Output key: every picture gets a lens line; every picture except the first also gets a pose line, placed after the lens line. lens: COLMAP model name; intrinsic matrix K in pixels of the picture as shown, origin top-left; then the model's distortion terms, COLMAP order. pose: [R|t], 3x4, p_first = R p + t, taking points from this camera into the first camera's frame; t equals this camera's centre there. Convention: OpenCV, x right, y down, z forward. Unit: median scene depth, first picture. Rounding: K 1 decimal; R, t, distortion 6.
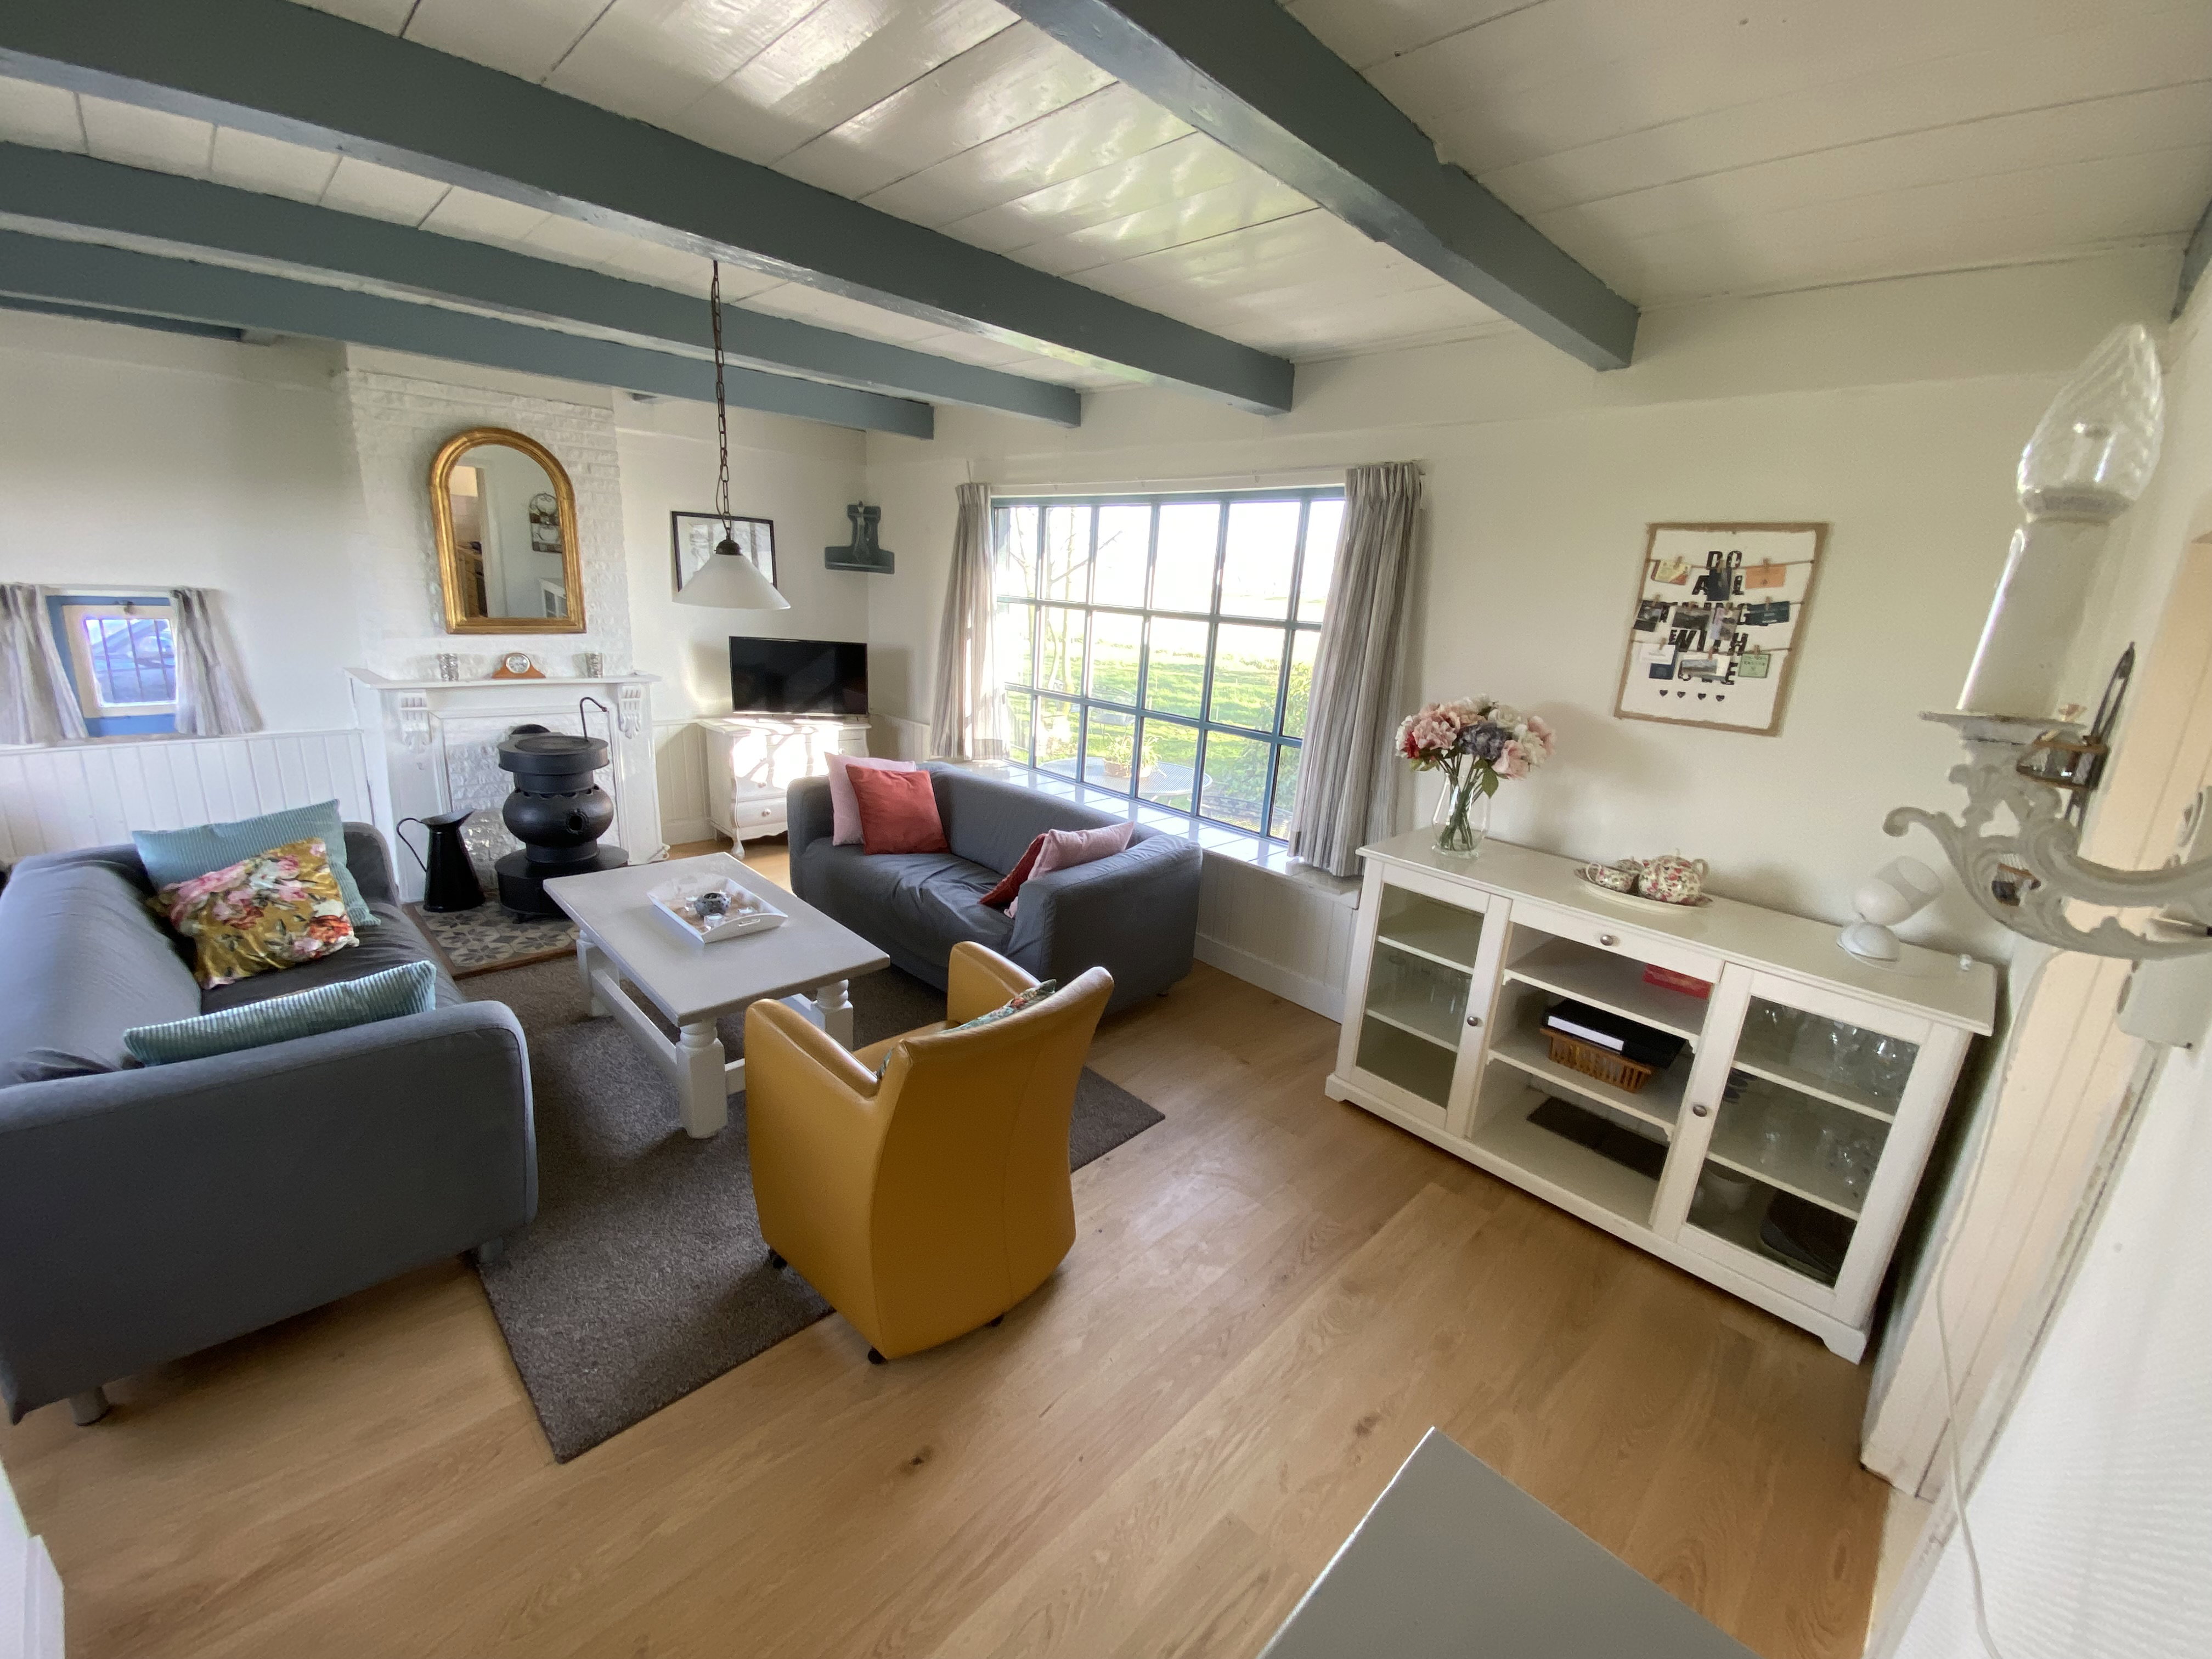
lens RADIAL K [[895.3, 0, 1106.0], [0, 895.3, 829.5], [0, 0, 1]] dist [-0.001609, -0.000535]
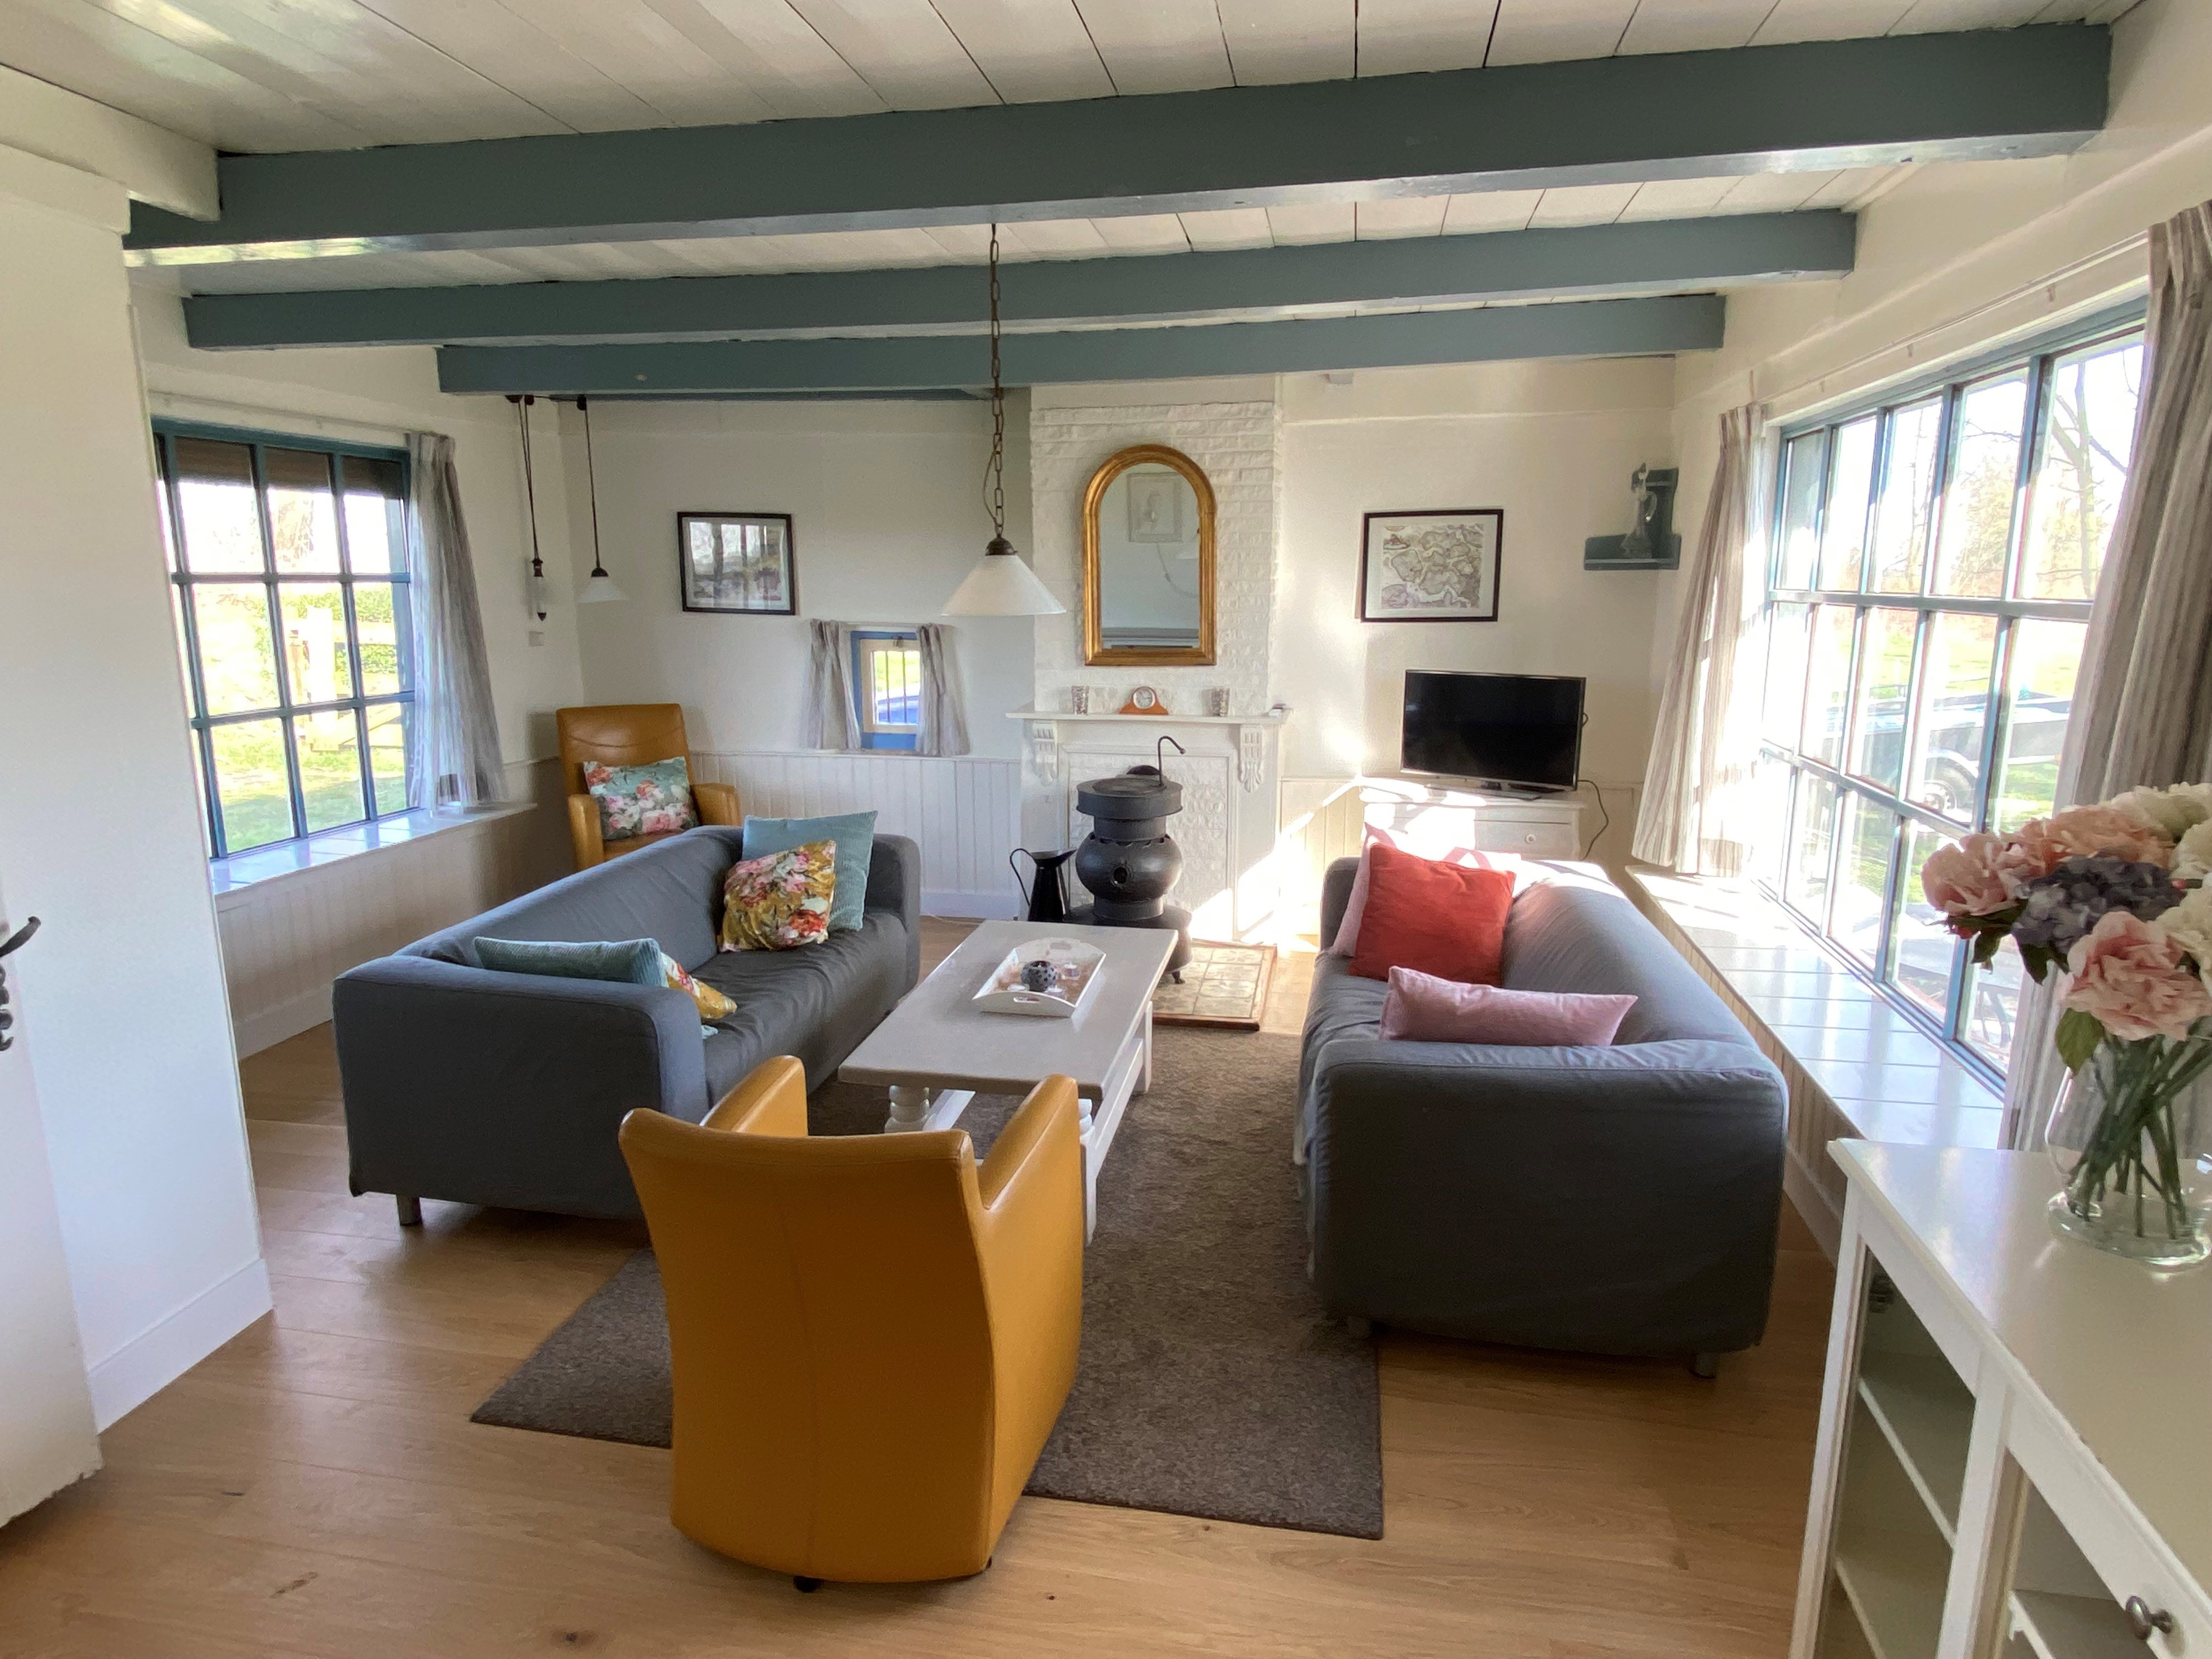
lens RADIAL K [[1289.5, 0, 1106.0], [0, 1289.5, 829.5], [0, 0, 1]] dist [0.046135, -0.000765]
pose [[0.557912, 0.097558, -0.824146, 0.486024], [-0.191339, 0.981433, -0.013352, -0.038207], [0.807542, 0.165140, 0.566220, 0.310713]]
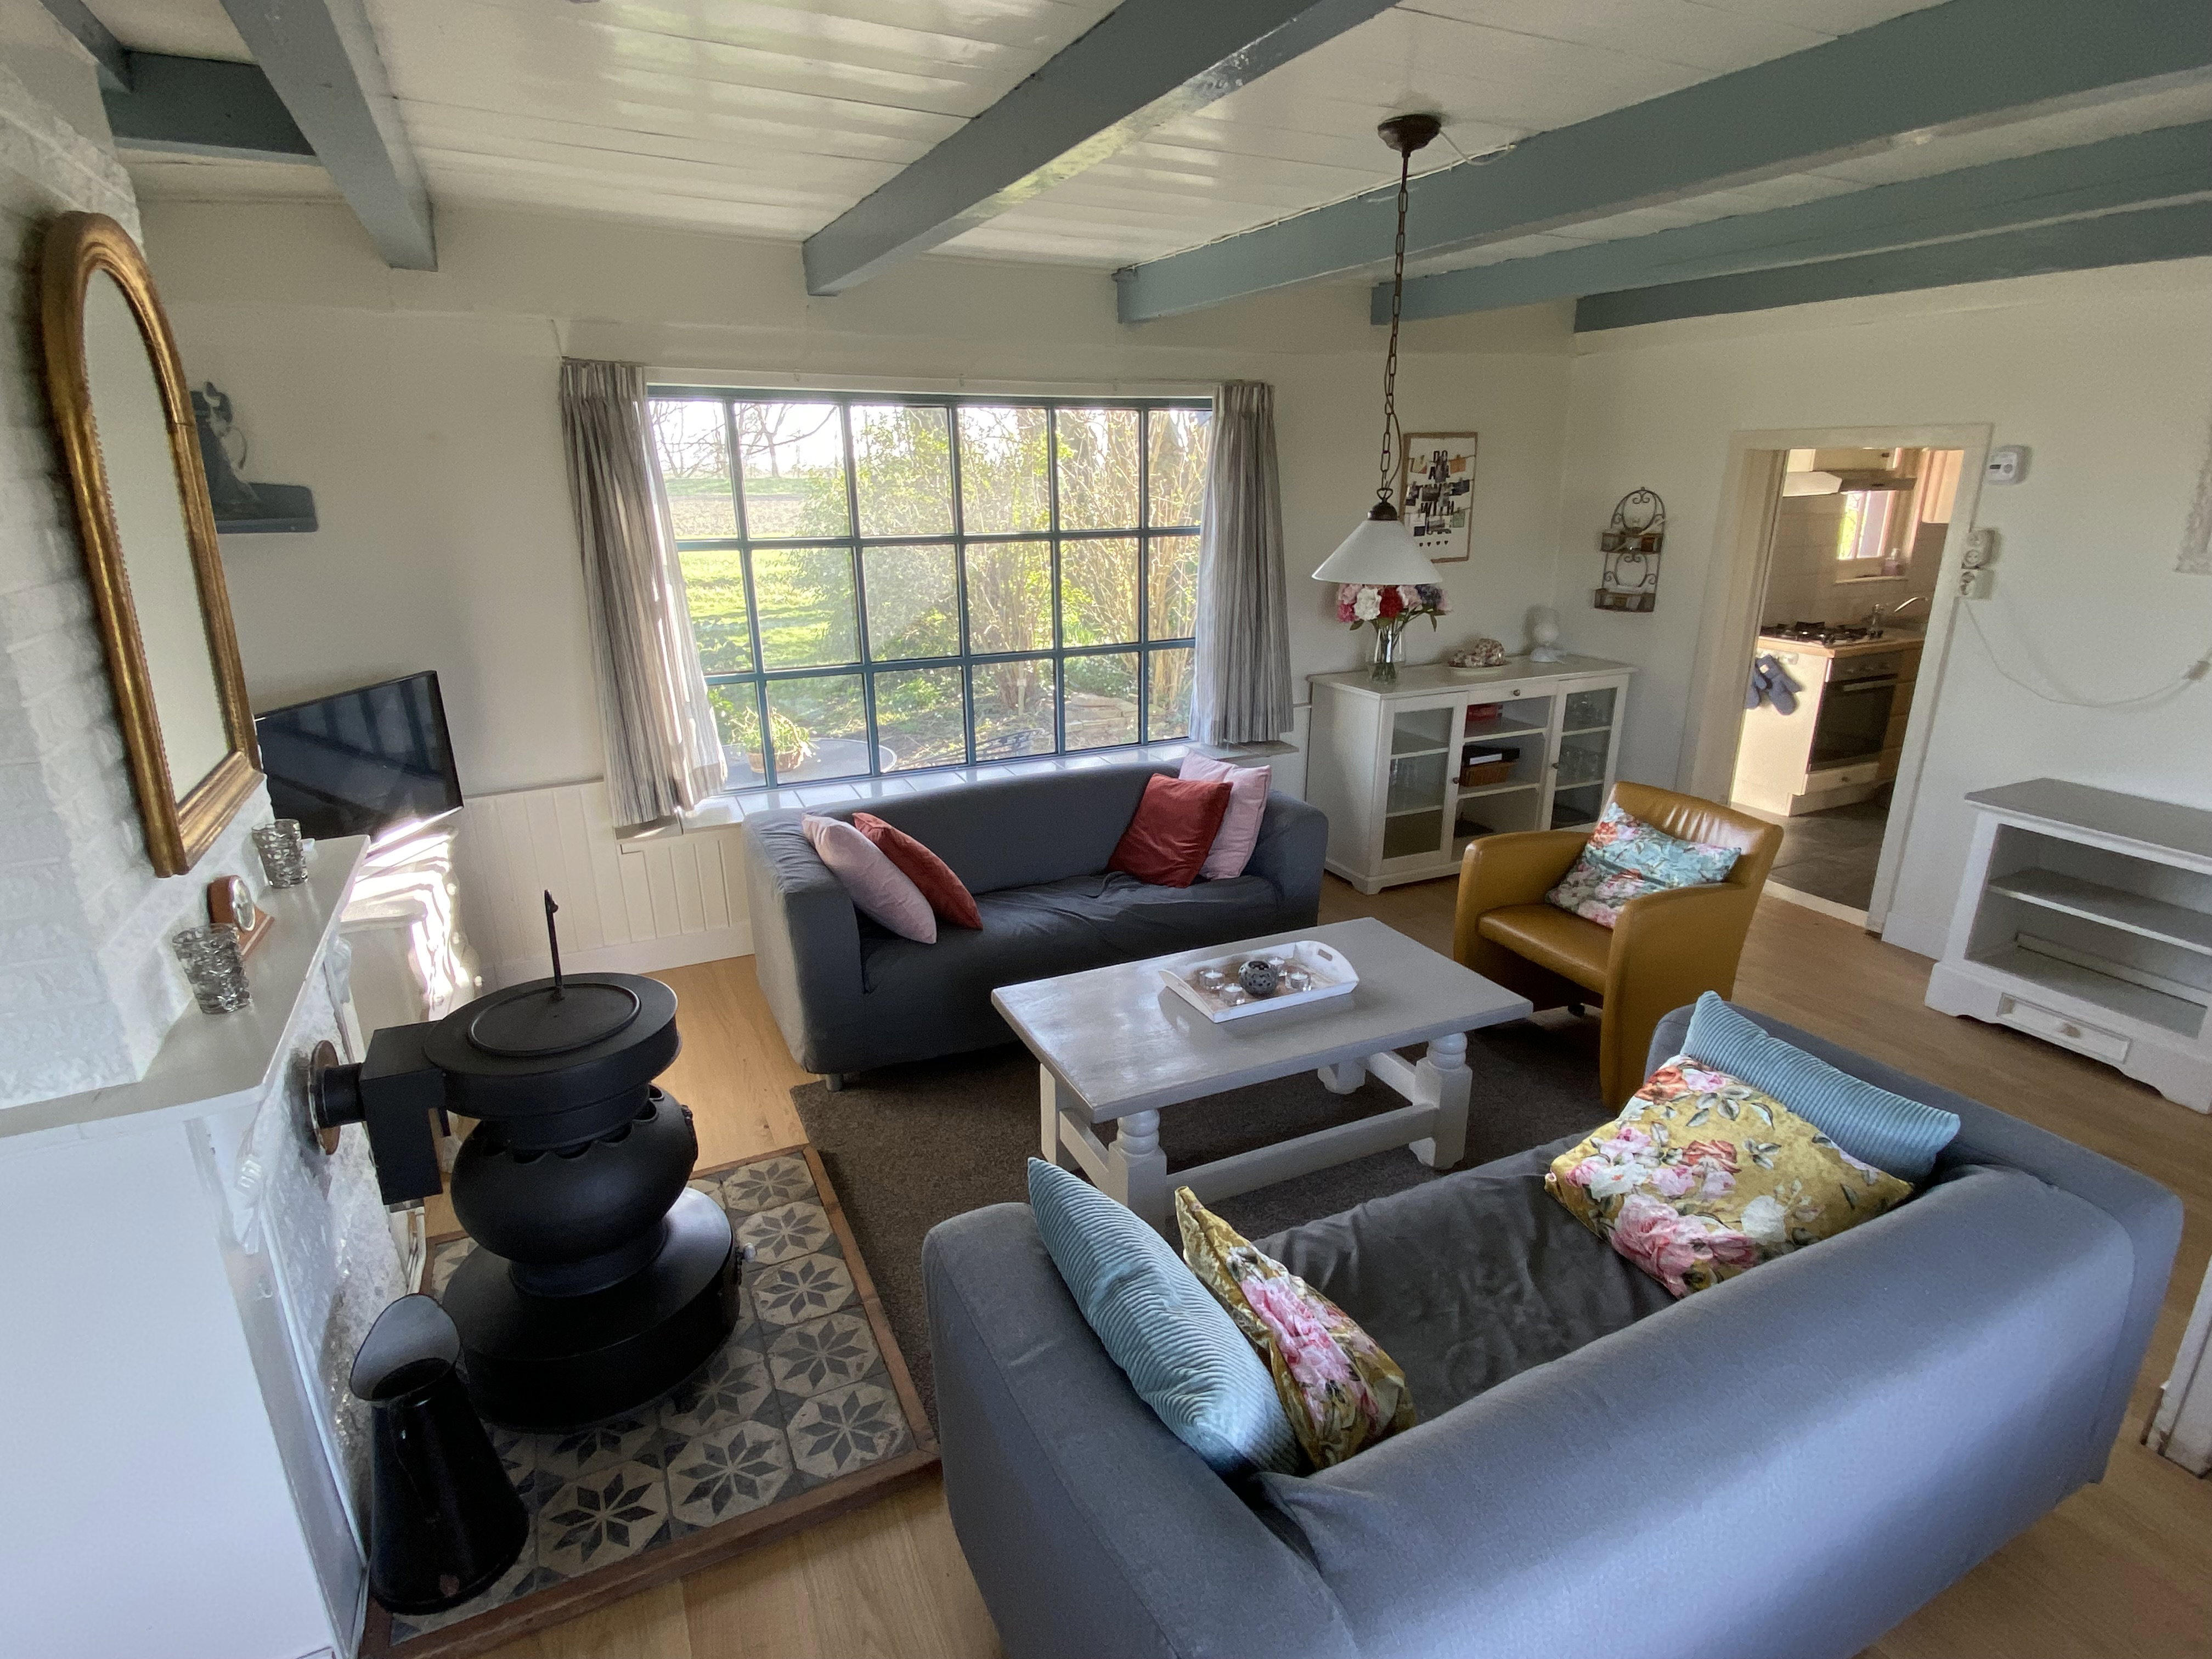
lens RADIAL K [[1062.1, 0, 1106.0], [0, 1062.1, 829.5], [0, 0, 1]] dist [0.034462, 0.000047]
pose [[0.345676, -0.351516, 0.870026, -1.076327], [0.284756, 0.922756, 0.259683, -0.265336], [-0.894104, 0.157979, 0.419071, 0.629028]]
